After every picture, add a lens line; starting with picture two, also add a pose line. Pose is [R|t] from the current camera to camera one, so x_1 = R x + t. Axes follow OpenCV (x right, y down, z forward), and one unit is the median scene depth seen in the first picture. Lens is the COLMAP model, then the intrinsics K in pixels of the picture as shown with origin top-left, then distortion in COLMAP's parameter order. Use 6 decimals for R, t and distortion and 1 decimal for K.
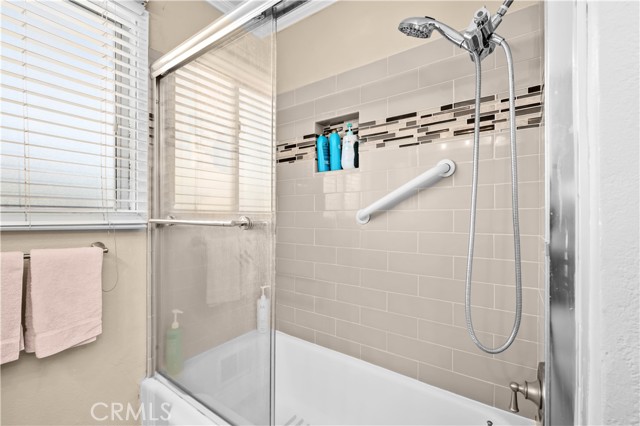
lens RADIAL K [[284.6, 0, 320.0], [0, 284.6, 213.0], [0, 0, 1]] dist [0.003810, 0.000239]
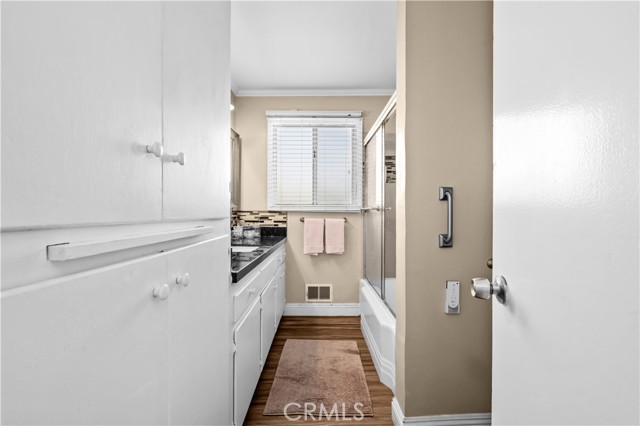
lens RADIAL K [[284.6, 0, 320.0], [0, 284.6, 213.0], [0, 0, 1]] dist [0.003810, 0.000239]
pose [[0.603252, -0.007224, -0.797518, 1.198940], [0.008871, 0.999958, -0.002347, 0.068847], [0.797501, -0.005659, 0.603291, -0.760421]]
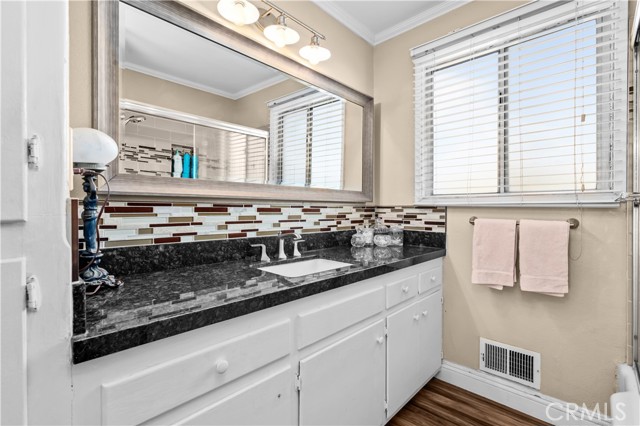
lens RADIAL K [[299.6, 0, 318.6], [0, 299.6, 209.8], [0, 0, 1]] dist [-0.001115, -0.000392]
pose [[-0.118711, -0.002256, -0.992926, 0.620805], [0.010482, 0.999939, -0.003525, 0.062486], [0.992873, -0.010826, -0.118680, 0.103110]]
